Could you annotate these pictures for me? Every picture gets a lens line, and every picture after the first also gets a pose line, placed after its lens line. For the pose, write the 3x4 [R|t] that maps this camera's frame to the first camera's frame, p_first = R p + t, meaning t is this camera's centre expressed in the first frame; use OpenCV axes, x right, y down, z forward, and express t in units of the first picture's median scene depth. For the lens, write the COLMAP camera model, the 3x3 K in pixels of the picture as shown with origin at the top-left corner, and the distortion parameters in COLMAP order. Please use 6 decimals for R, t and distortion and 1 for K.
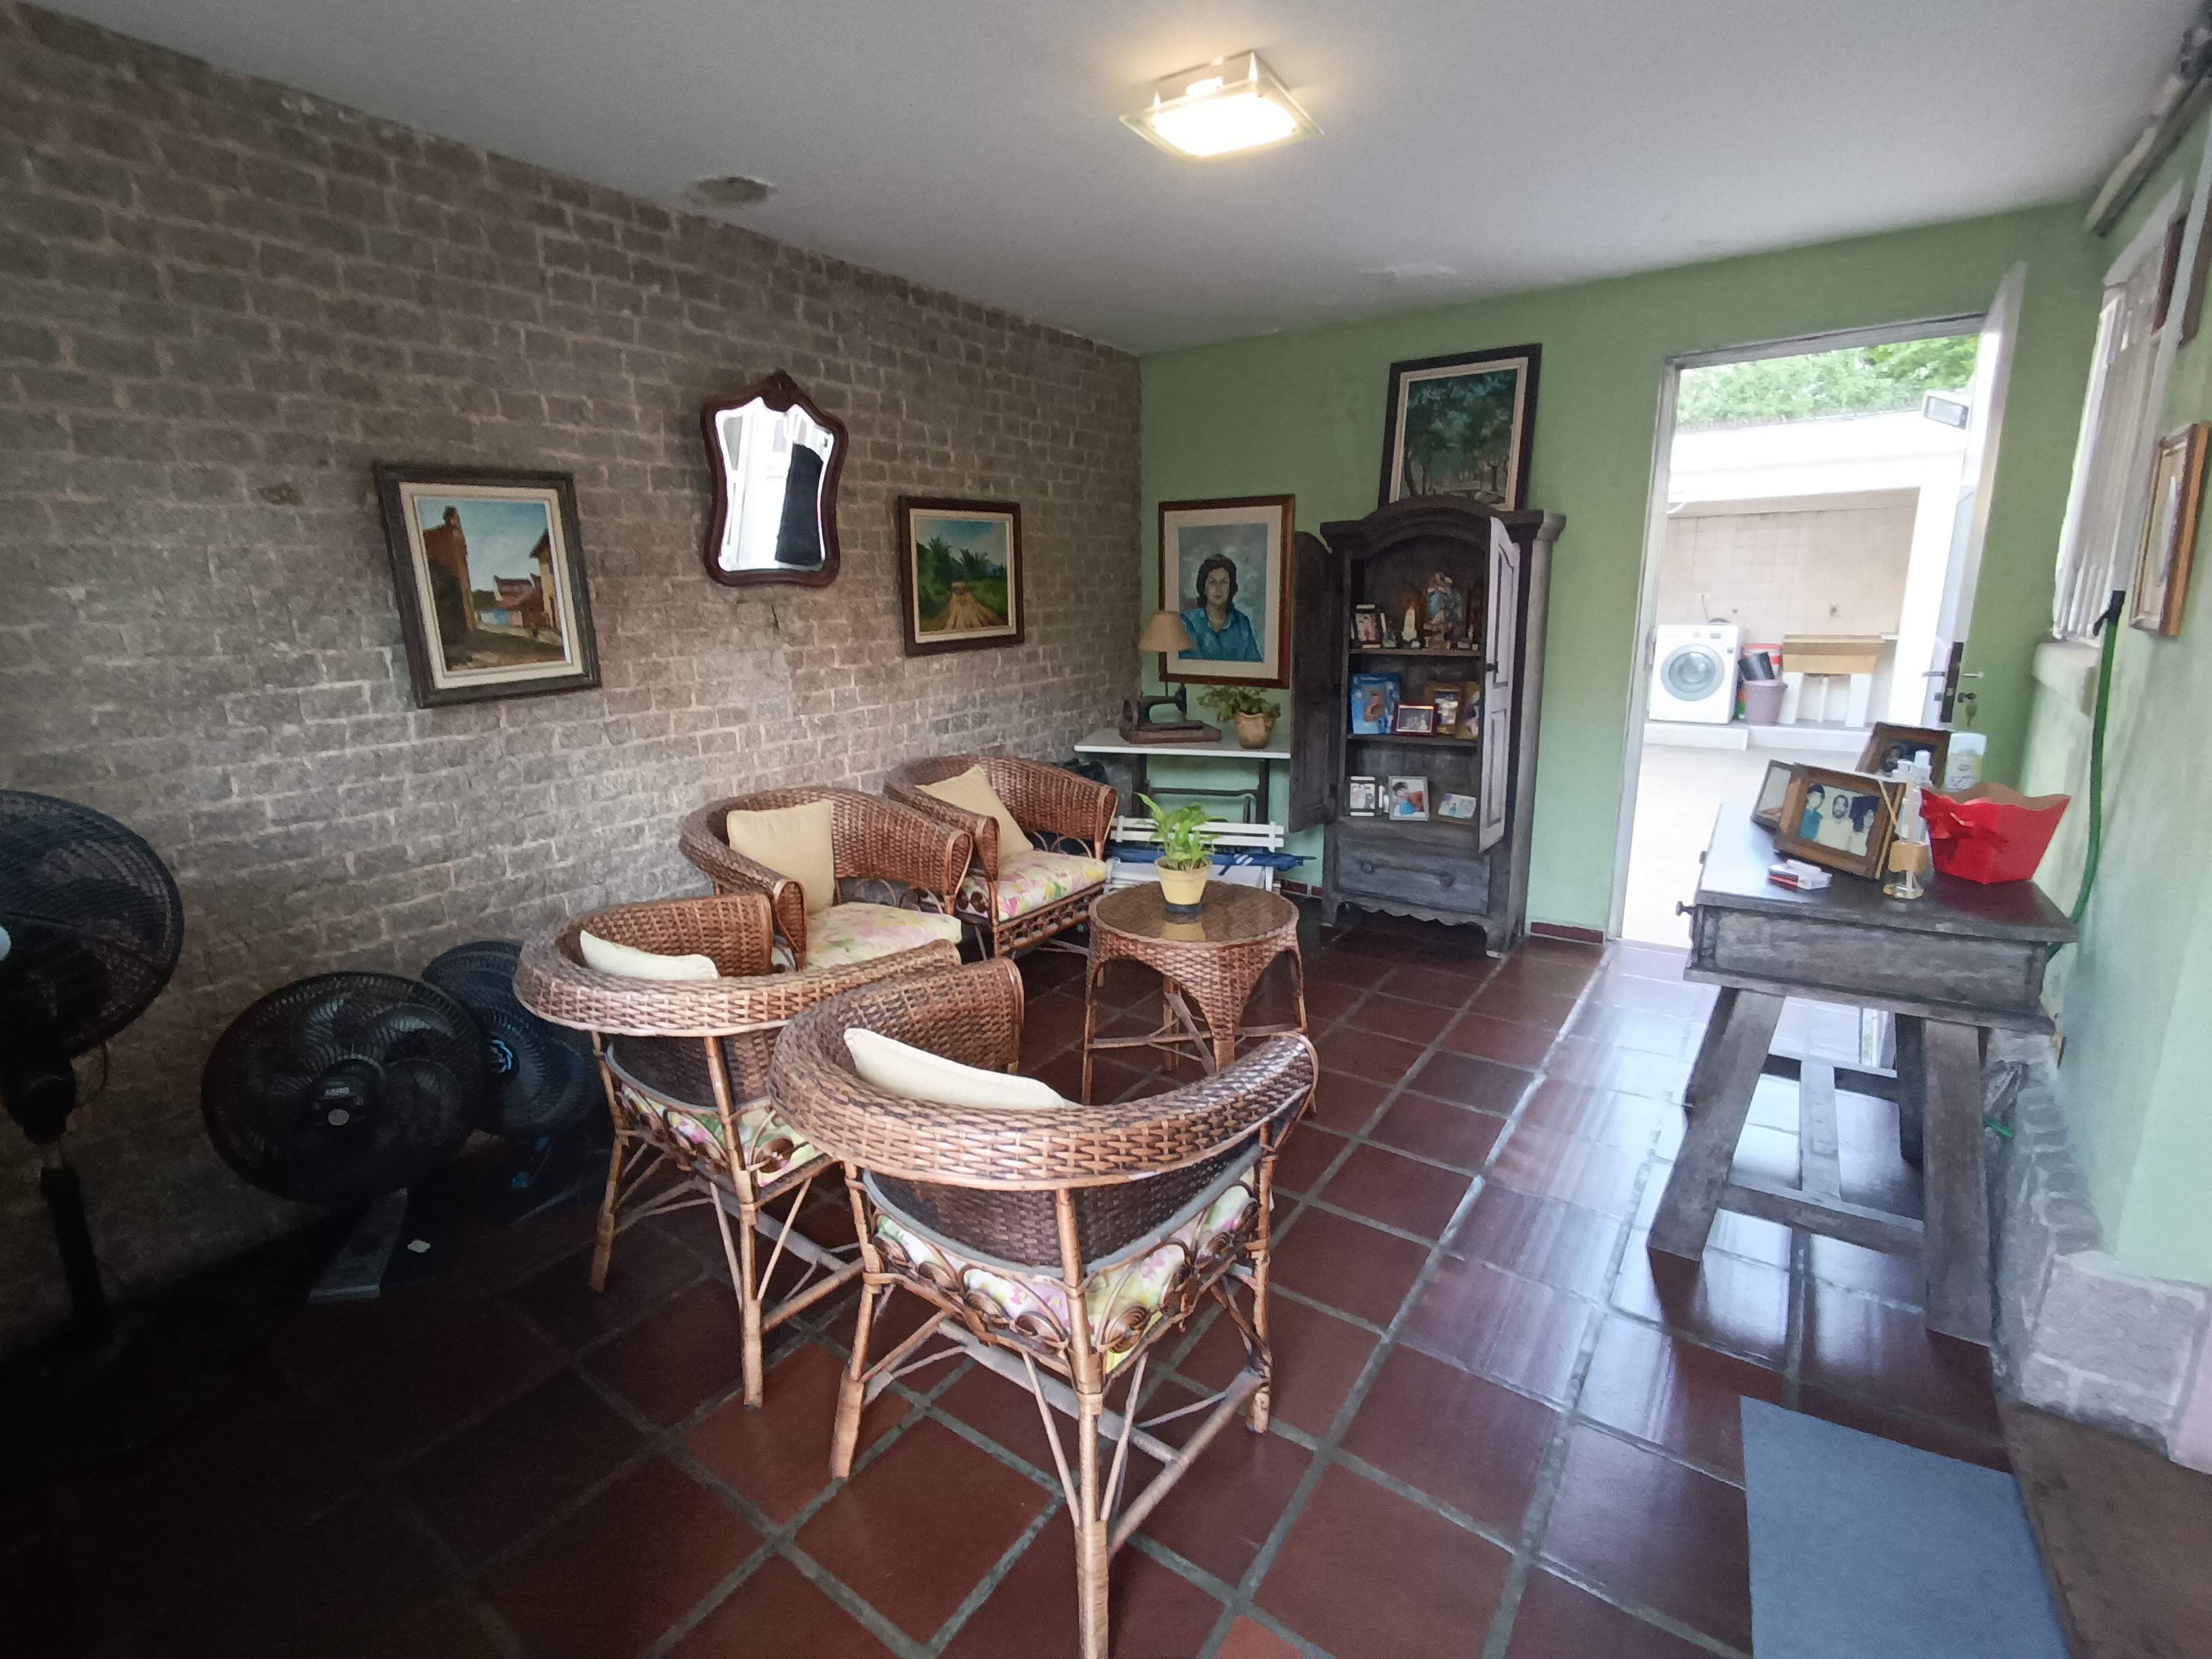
lens RADIAL K [[1009.3, 0, 1085.3], [0, 1009.3, 801.7], [0, 0, 1]] dist [-0.003963, -0.000591]
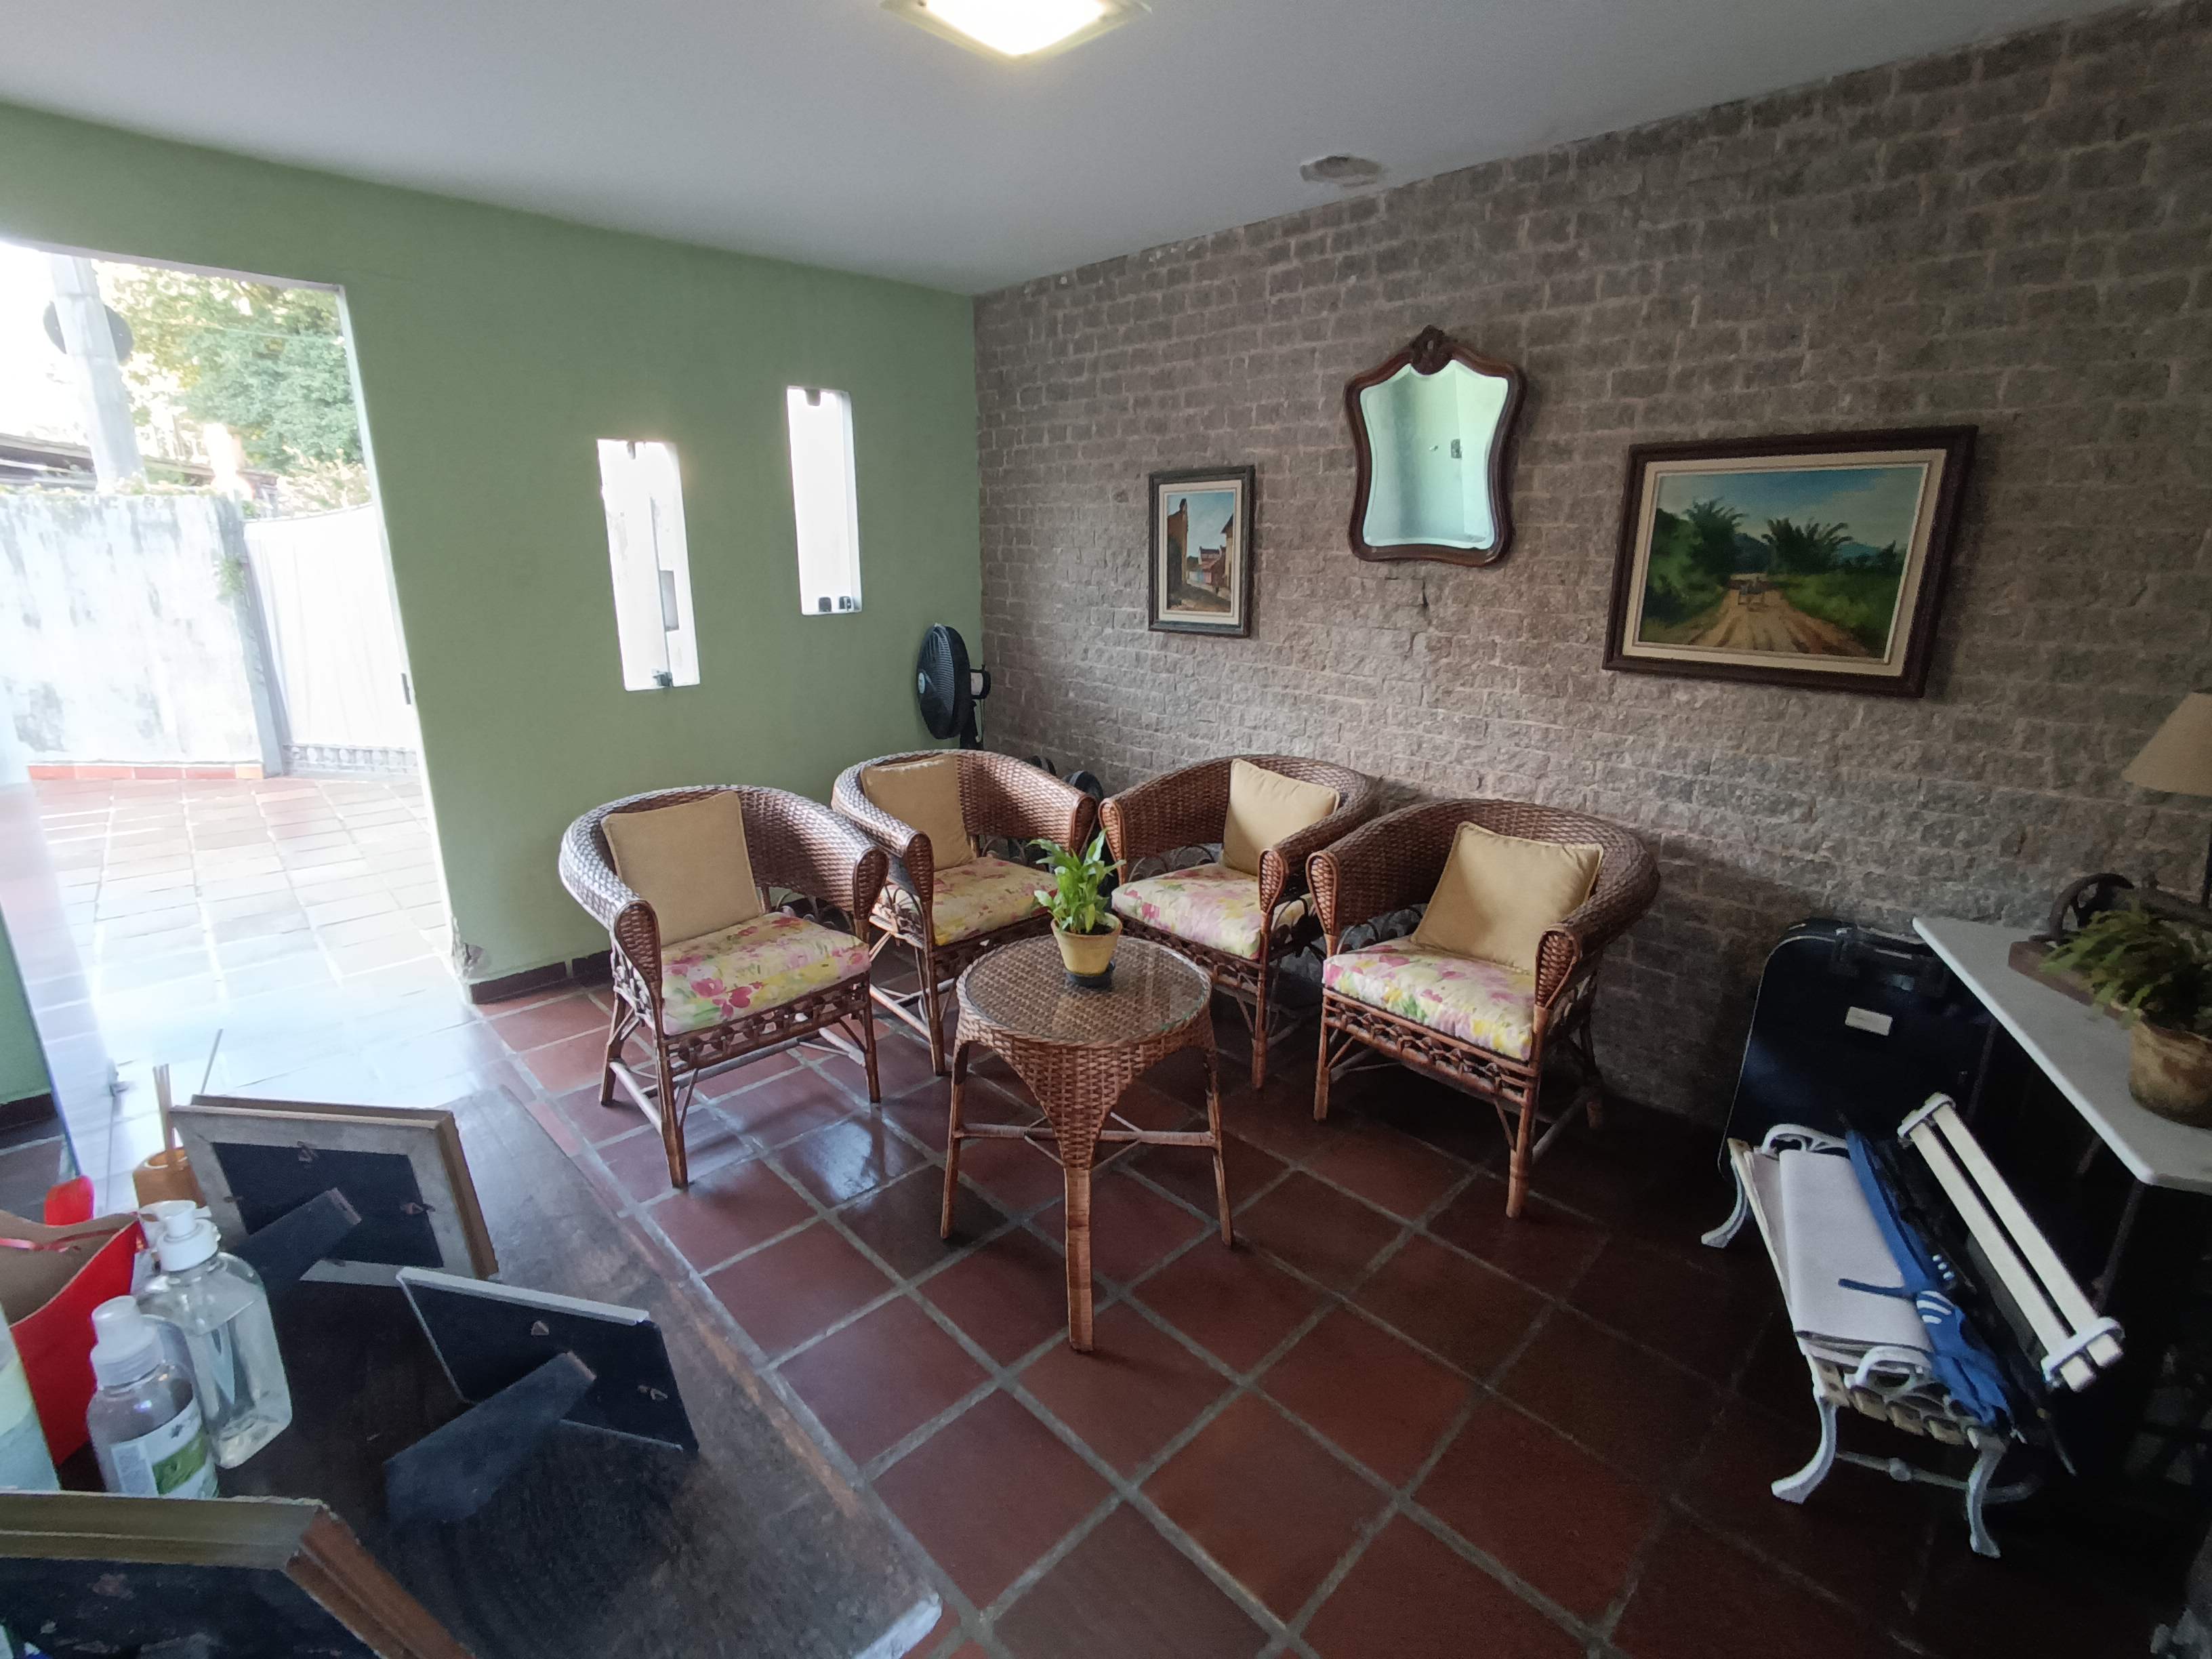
lens RADIAL K [[1009.3, 0, 1085.3], [0, 1009.3, 801.7], [0, 0, 1]] dist [-0.003963, -0.000591]
pose [[-0.174604, 0.268740, -0.947255, 0.749113], [-0.216252, 0.928078, 0.303161, -0.246302], [0.960598, 0.257779, -0.103931, 0.935253]]
